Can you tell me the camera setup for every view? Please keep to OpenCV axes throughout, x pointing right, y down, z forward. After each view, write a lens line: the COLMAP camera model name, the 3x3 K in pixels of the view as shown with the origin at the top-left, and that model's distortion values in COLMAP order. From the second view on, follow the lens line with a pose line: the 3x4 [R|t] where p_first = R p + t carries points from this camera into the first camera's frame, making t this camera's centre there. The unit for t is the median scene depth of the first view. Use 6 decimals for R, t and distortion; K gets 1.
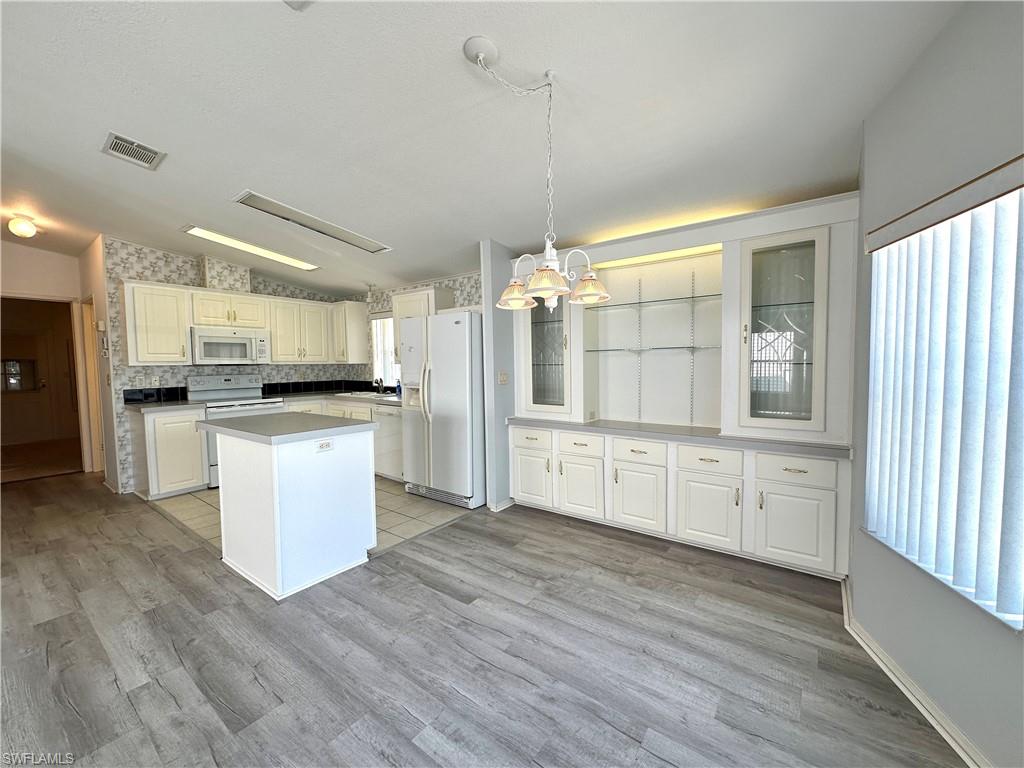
lens RADIAL K [[410.6, 0, 511.2], [0, 410.6, 385.2], [0, 0, 1]] dist [-0.006378, 0.001904]
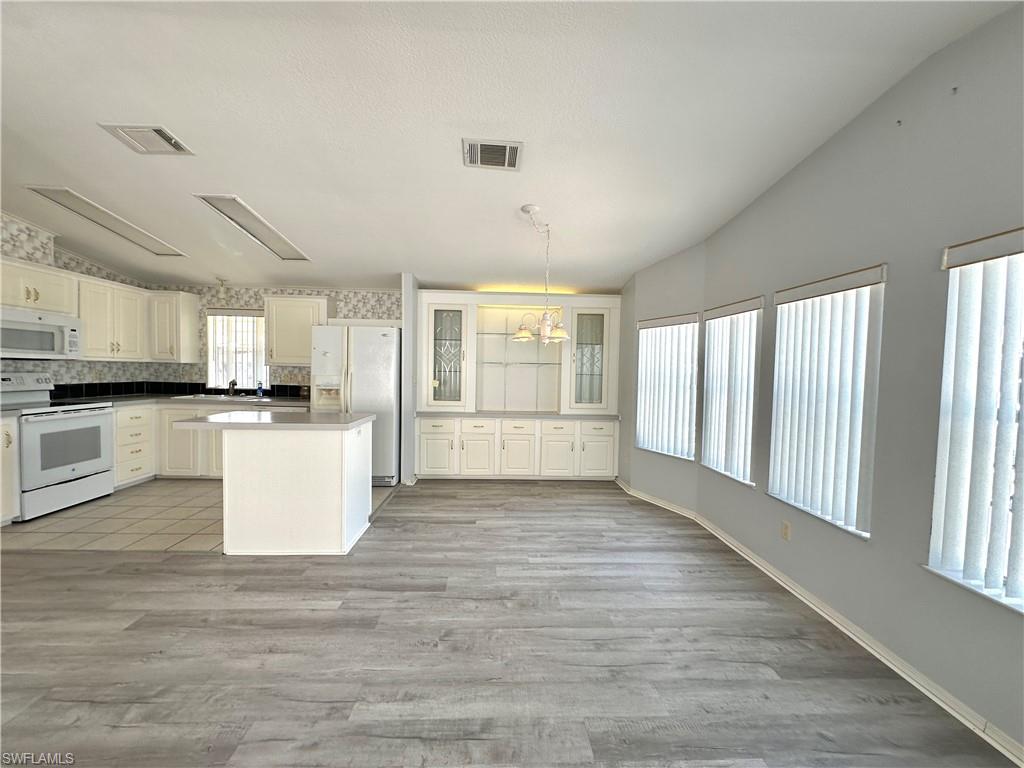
lens RADIAL K [[410.6, 0, 511.0], [0, 410.6, 385.4], [0, 0, 1]] dist [-0.006378, 0.001904]
pose [[0.774431, 0.004109, 0.632645, -0.784844], [0.004241, 0.999923, -0.011686, 0.018245], [-0.632645, 0.011733, 0.774353, -0.243811]]
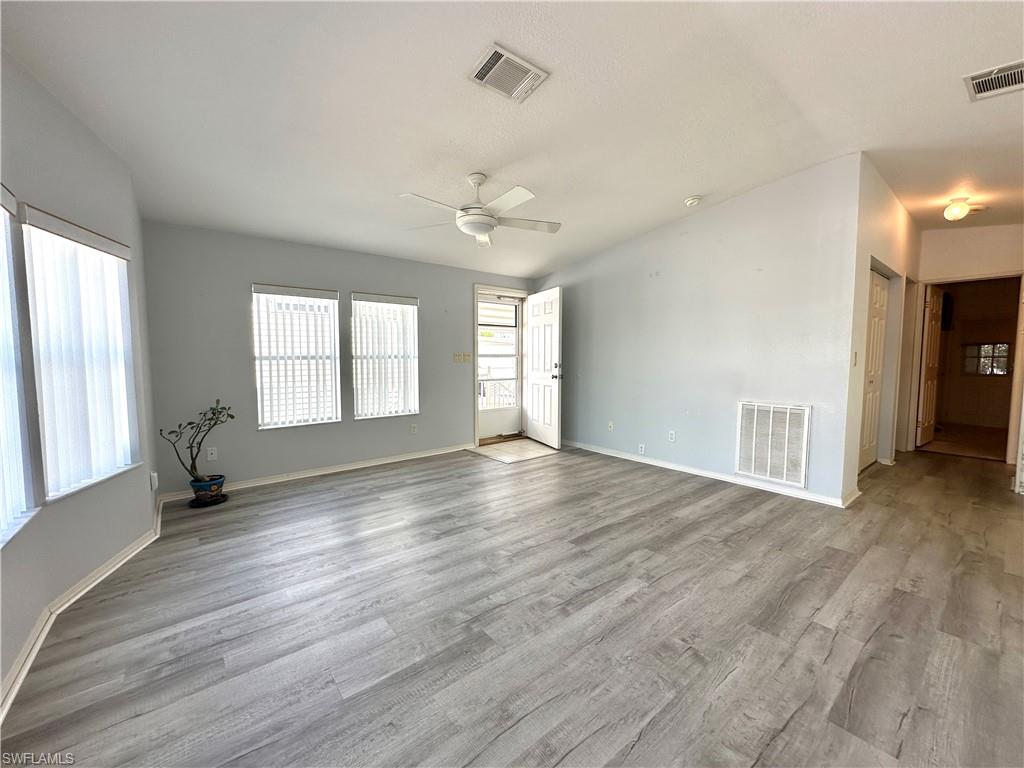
lens RADIAL K [[410.6, 0, 511.0], [0, 410.6, 385.6], [0, 0, 1]] dist [-0.006378, 0.001904]
pose [[-0.245210, 0.079095, -0.966238, 0.169471], [-0.055506, 0.993886, 0.095444, 0.028325], [0.967880, 0.077036, -0.239321, 0.240918]]
